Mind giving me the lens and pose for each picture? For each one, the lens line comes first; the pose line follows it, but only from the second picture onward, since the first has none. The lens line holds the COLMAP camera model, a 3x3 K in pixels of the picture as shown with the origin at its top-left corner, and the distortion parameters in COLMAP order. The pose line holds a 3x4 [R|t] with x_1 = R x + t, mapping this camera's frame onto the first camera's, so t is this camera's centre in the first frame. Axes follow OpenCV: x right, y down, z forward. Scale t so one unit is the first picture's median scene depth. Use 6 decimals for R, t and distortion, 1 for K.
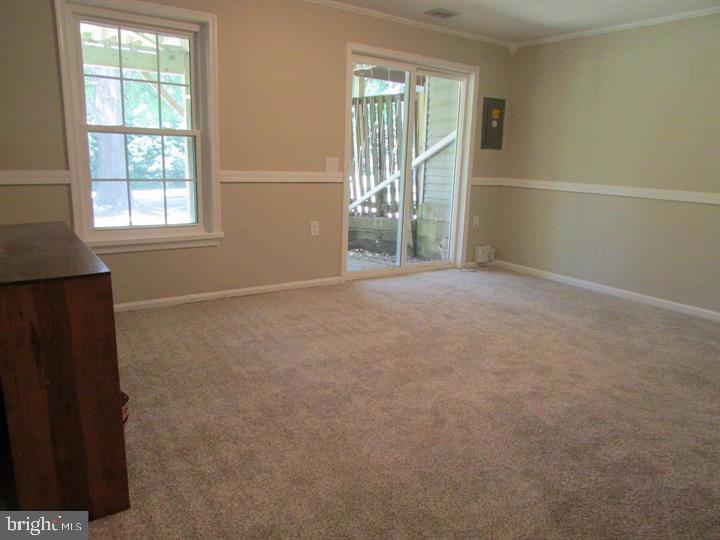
lens RADIAL K [[510.1, 0, 363.6], [0, 510.1, 270.9], [0, 0, 1]] dist [-0.021540, 0.001984]
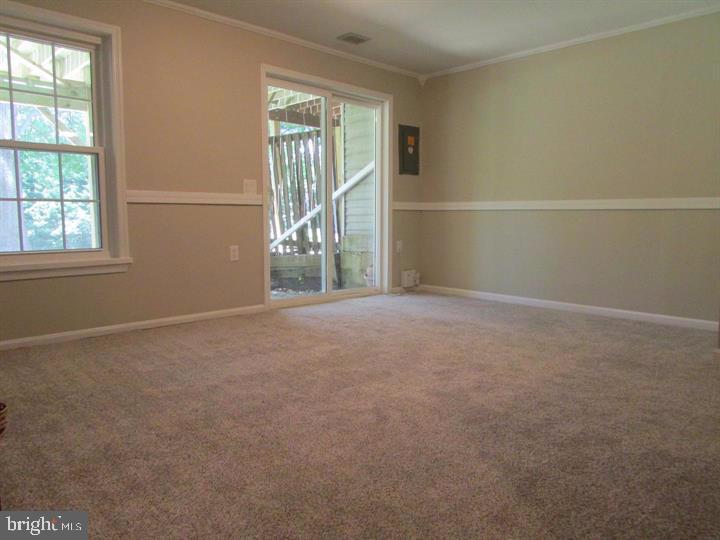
lens RADIAL K [[510.1, 0, 363.6], [0, 510.1, 270.9], [0, 0, 1]] dist [-0.021540, 0.001984]
pose [[0.987033, -0.048405, 0.153046, -0.007462], [0.064373, 0.992785, -0.101165, 0.082908], [-0.147045, 0.109706, 0.983027, 0.056102]]
